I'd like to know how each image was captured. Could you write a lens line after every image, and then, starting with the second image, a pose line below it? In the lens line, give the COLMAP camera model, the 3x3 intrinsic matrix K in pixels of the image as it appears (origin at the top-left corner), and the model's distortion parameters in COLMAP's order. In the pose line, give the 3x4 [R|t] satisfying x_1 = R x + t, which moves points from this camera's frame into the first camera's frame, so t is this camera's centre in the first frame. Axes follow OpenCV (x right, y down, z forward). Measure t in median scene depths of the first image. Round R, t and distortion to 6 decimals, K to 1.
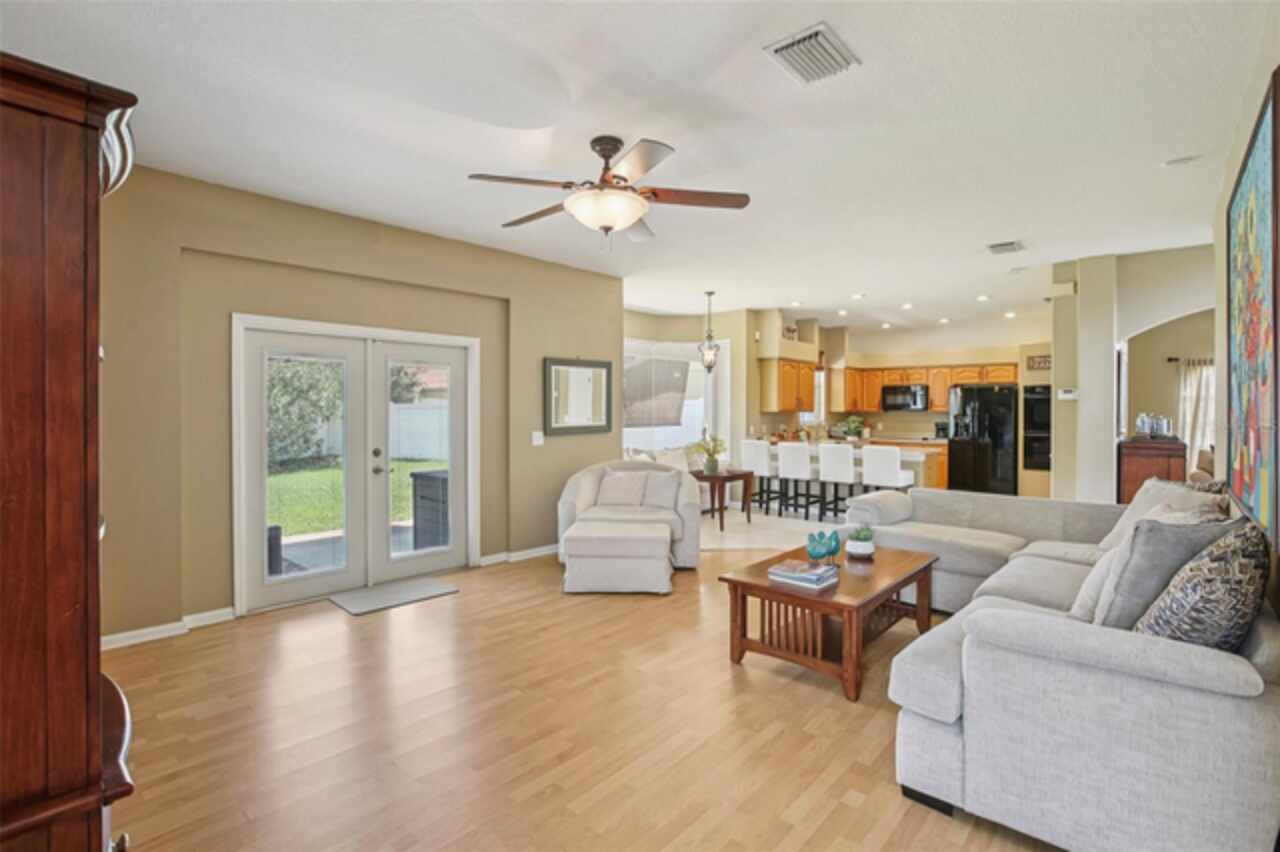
lens RADIAL K [[596.4, 0, 636.3], [0, 596.4, 415.5], [0, 0, 1]] dist [-0.067869, 0.028852]
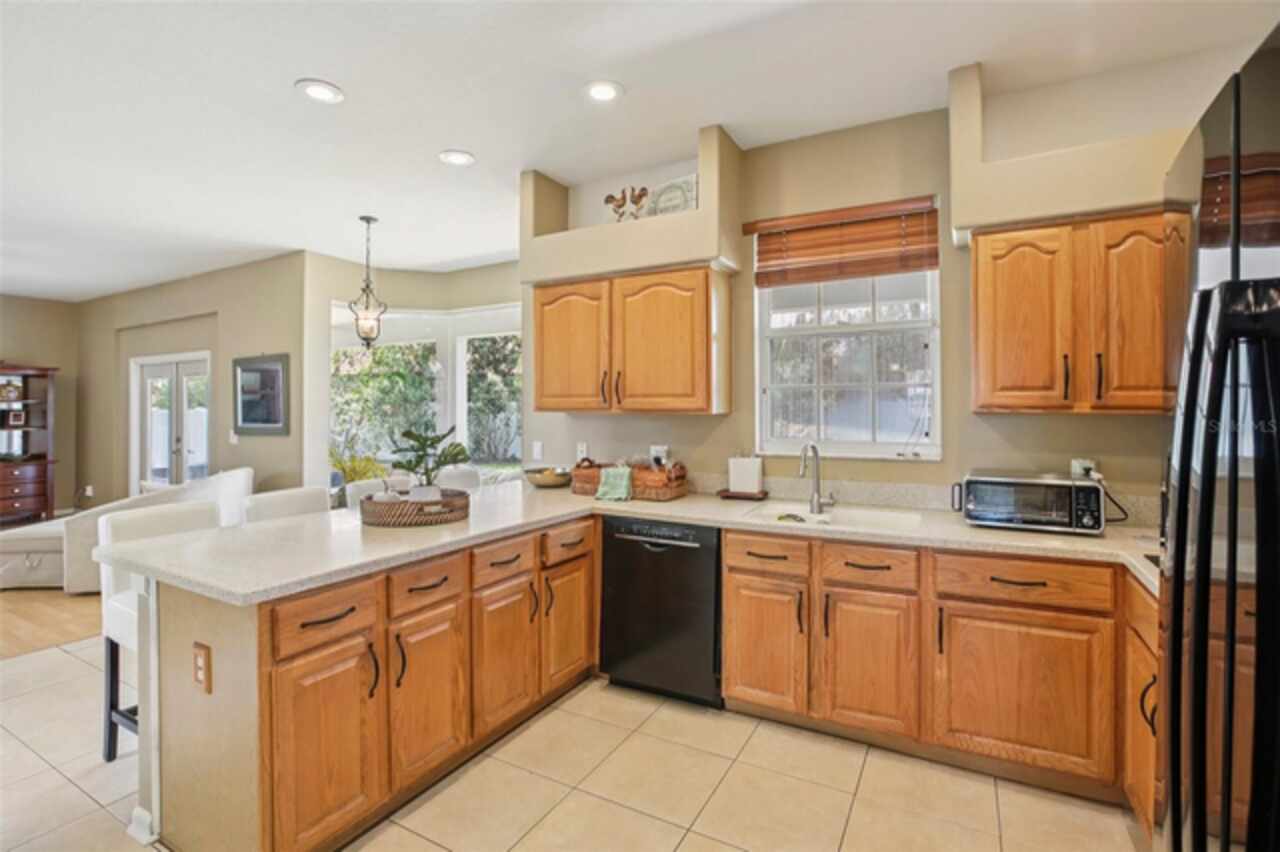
lens RADIAL K [[598.3, 0, 646.4], [0, 598.3, 403.8], [0, 0, 1]] dist [-0.034749, 0.007122]
pose [[0.233893, -0.011417, -0.972195, 0.950880], [-0.006136, 0.999894, -0.013219, -0.009638], [0.972243, 0.009057, 0.233798, 1.376236]]
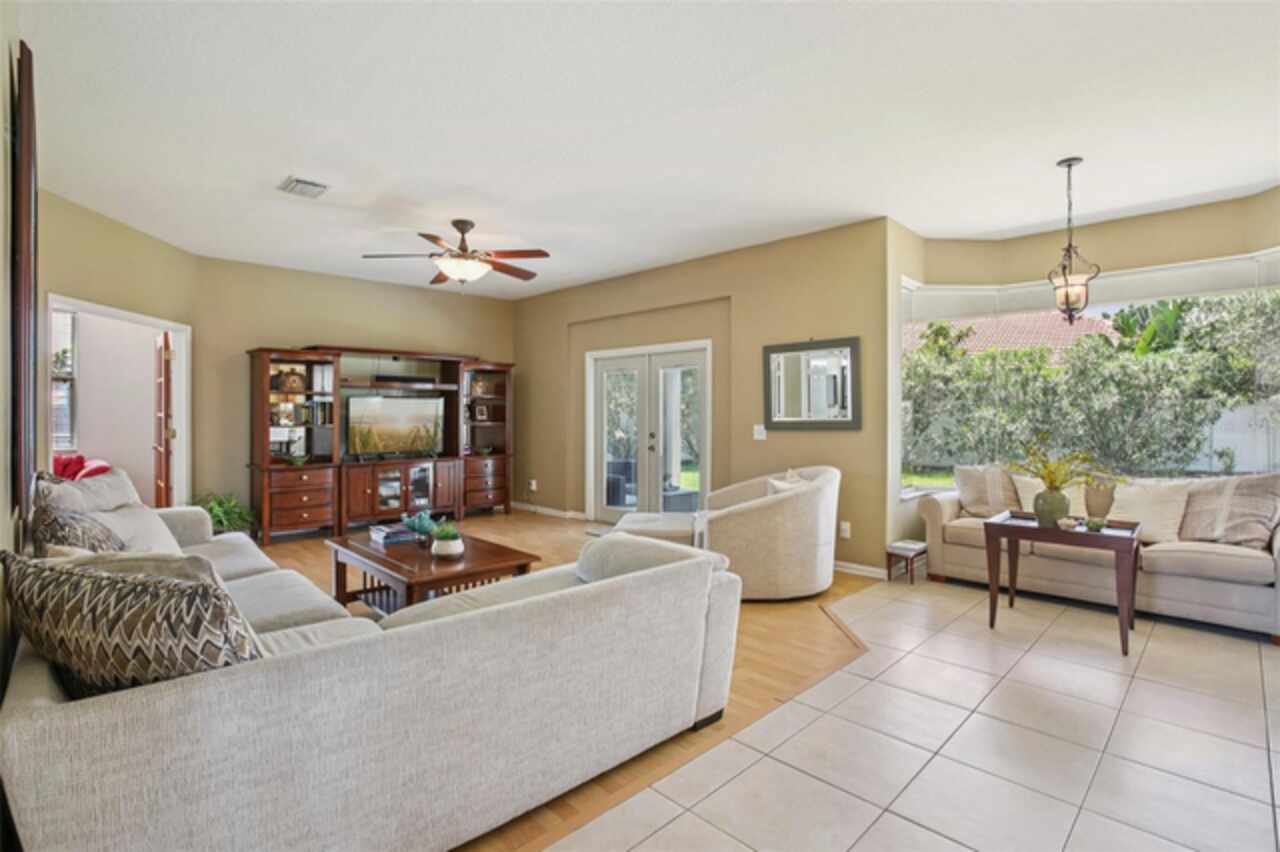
lens RADIAL K [[610.5, 0, 640.4], [0, 610.5, 413.0], [0, 0, 1]] dist [-0.071214, 0.039059]
pose [[-0.059826, -0.000947, -0.998208, 0.768407], [-0.009297, 0.999957, -0.000391, 0.008788], [0.998166, 0.009257, -0.059833, 0.817210]]
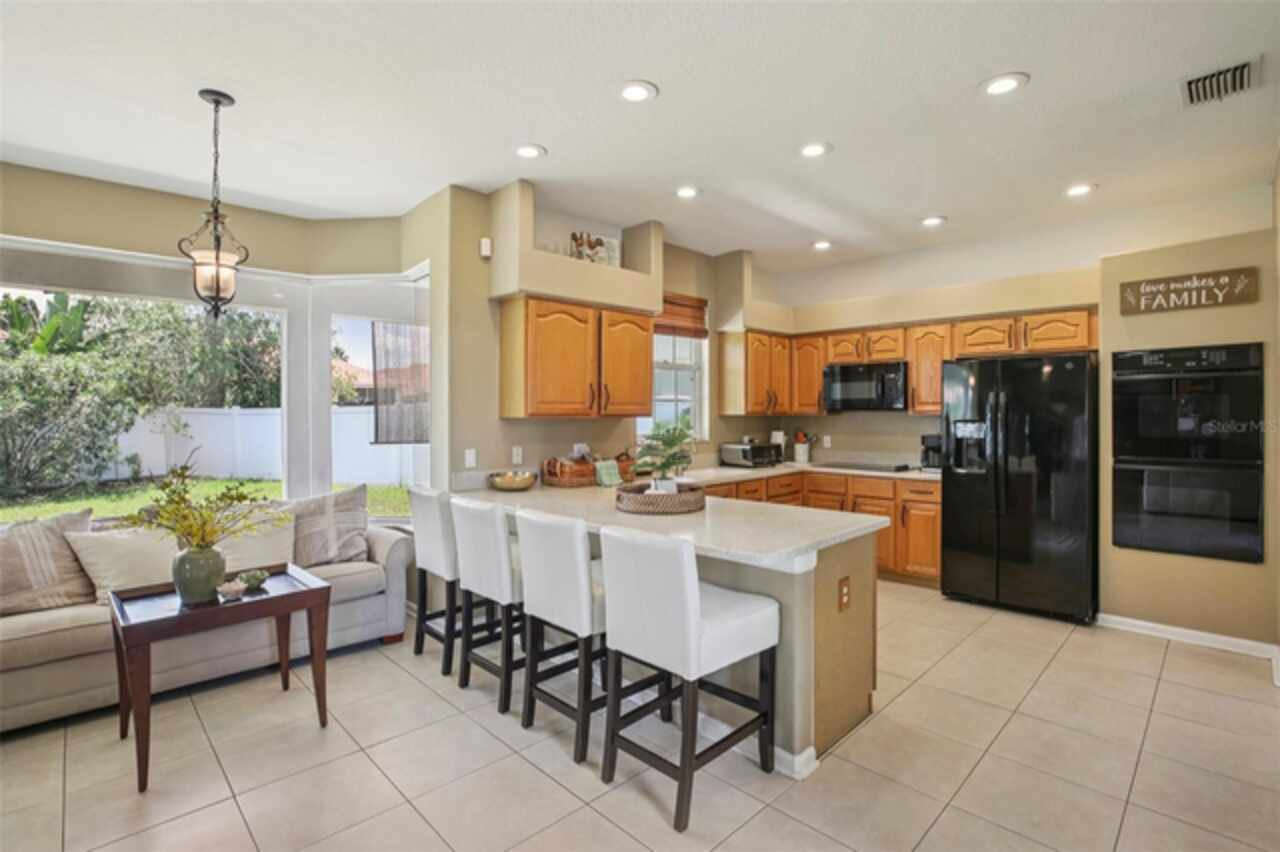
lens RADIAL K [[596.4, 0, 636.3], [0, 596.4, 415.5], [0, 0, 1]] dist [-0.067869, 0.028852]
pose [[0.997981, -0.008179, -0.062982, 0.494191], [0.007957, 0.999961, -0.003774, -0.007540], [0.063011, 0.003265, 0.998008, 0.802223]]
